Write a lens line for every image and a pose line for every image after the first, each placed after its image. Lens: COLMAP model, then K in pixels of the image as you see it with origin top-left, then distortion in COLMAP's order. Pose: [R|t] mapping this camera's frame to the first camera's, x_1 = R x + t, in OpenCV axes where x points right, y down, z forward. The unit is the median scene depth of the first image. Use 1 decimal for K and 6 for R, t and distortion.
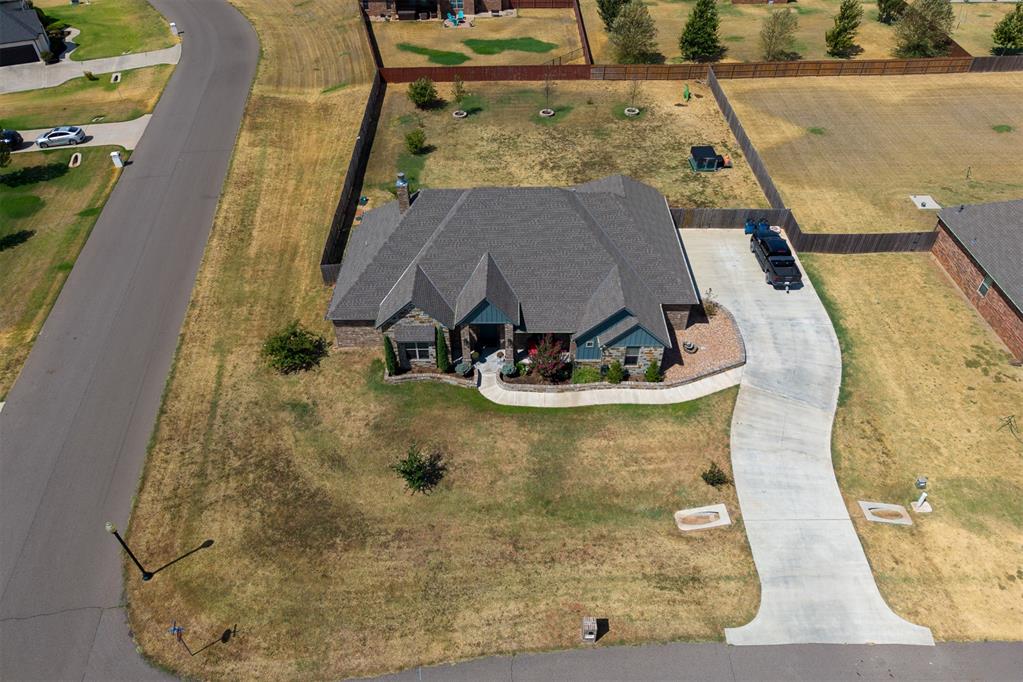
lens RADIAL K [[700.9, 0, 507.5], [0, 700.9, 321.0], [0, 0, 1]] dist [0.013067, -0.003354]
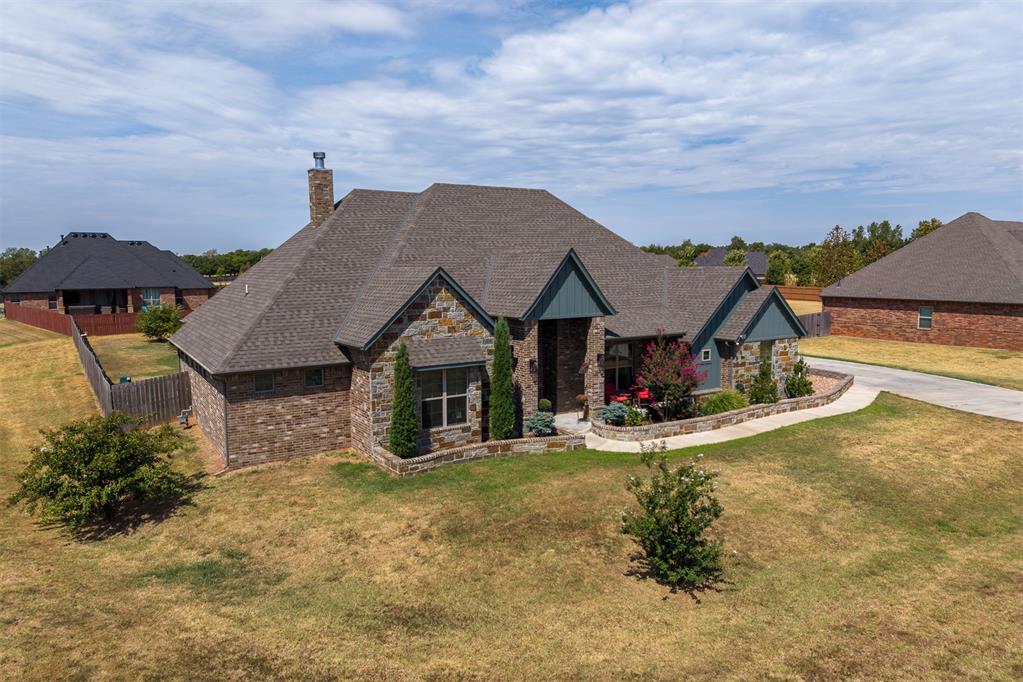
lens RADIAL K [[681.2, 0, 507.6], [0, 681.2, 344.0], [0, 0, 1]] dist [0.021736, -0.022975]
pose [[0.844976, -0.059268, 0.531510, -0.323567], [0.347270, 0.816619, -0.461018, 0.227374], [-0.406717, 0.574127, 0.710605, 0.630756]]
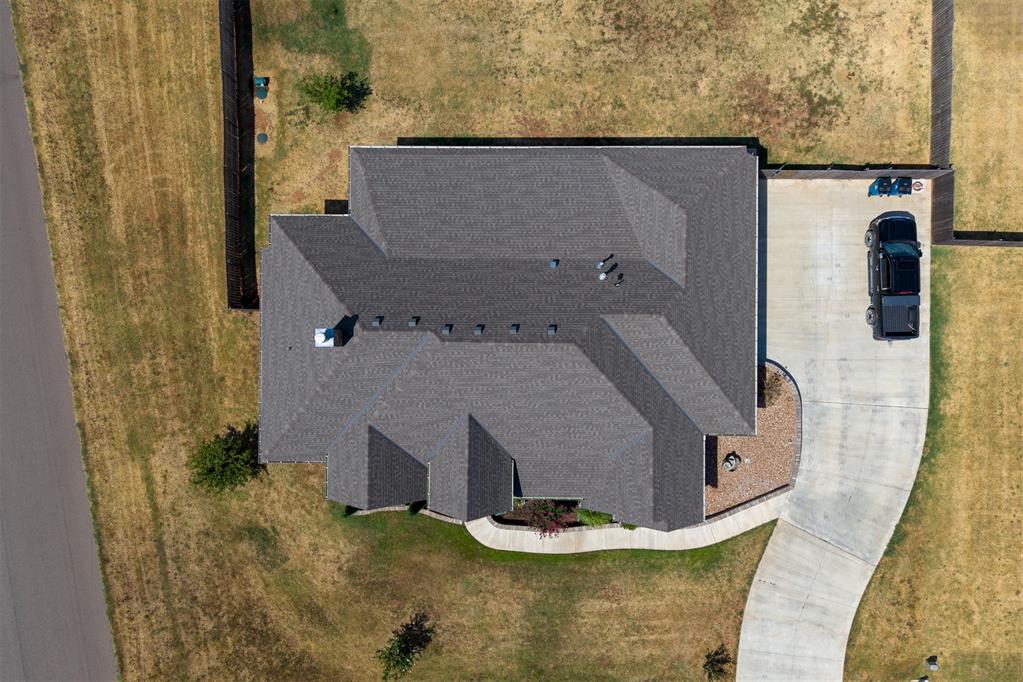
lens RADIAL K [[702.8, 0, 511.5], [0, 702.8, 341.0], [0, 0, 1]] dist [-0.001530, 0.002205]
pose [[0.999974, 0.000287, -0.007245, 0.020178], [0.005302, 0.652692, 0.757605, -0.662687], [0.004946, -0.757623, 0.652674, 0.599198]]
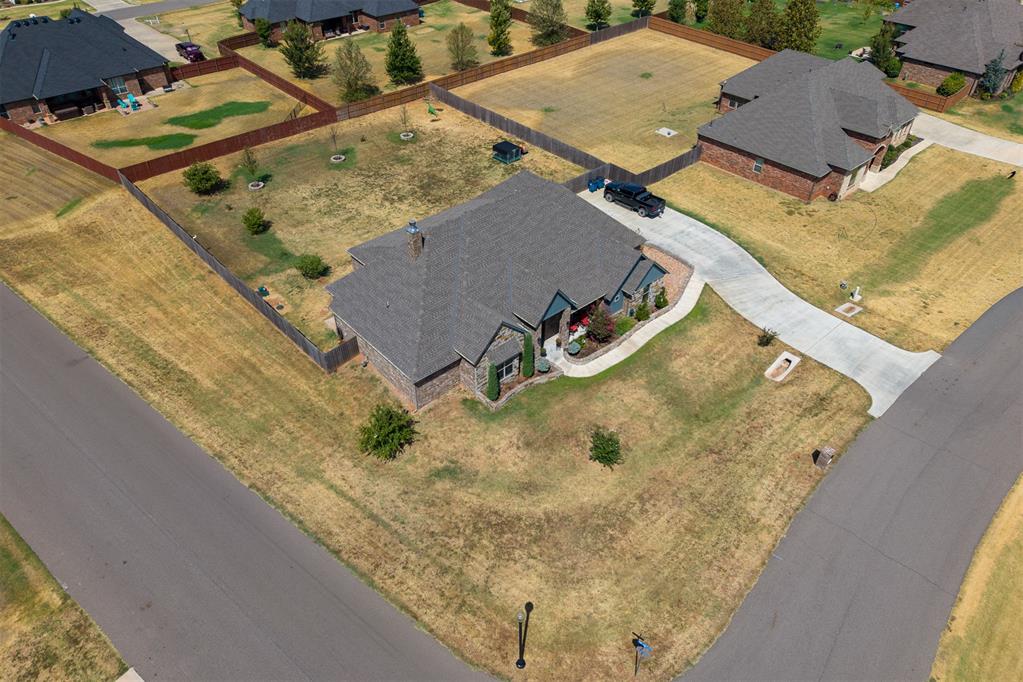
lens RADIAL K [[681.2, 0, 507.6], [0, 681.2, 344.0], [0, 0, 1]] dist [0.021736, -0.022975]
pose [[0.749170, -0.415819, 0.515596, -0.618364], [0.426239, 0.898465, 0.105263, -0.093584], [-0.507015, 0.140907, 0.850342, 0.132417]]
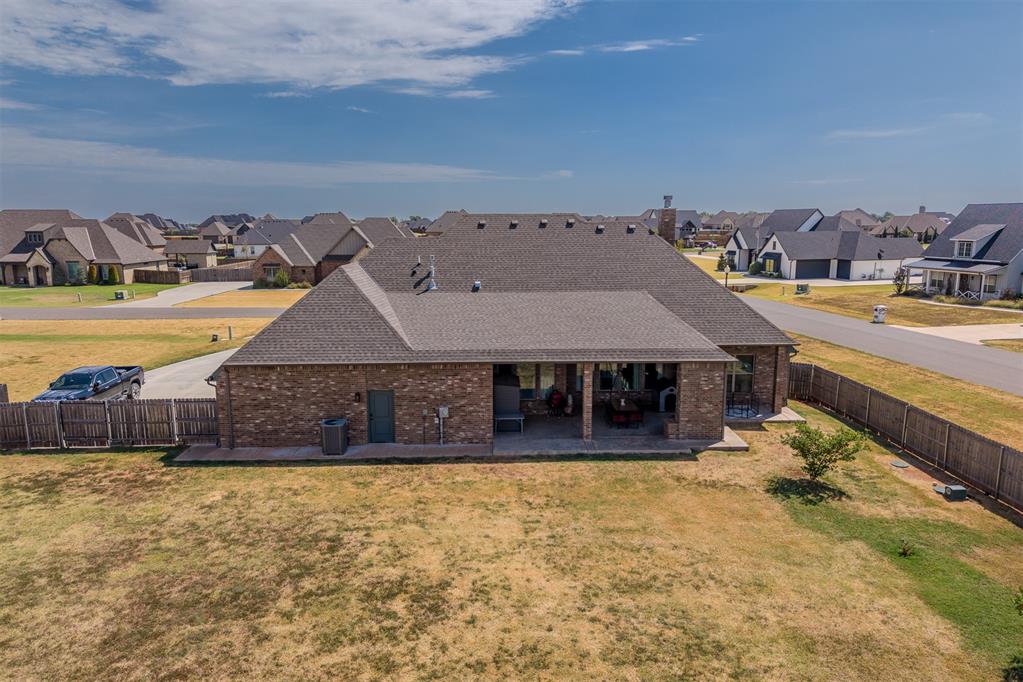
lens RADIAL K [[681.4, 0, 509.0], [0, 681.4, 339.4], [0, 0, 1]] dist [0.052015, -0.057982]
pose [[-0.999589, 0.016947, -0.023127, 0.042008], [-0.006924, 0.640060, 0.768294, -0.674410], [0.027823, 0.768138, -0.639679, 1.583974]]
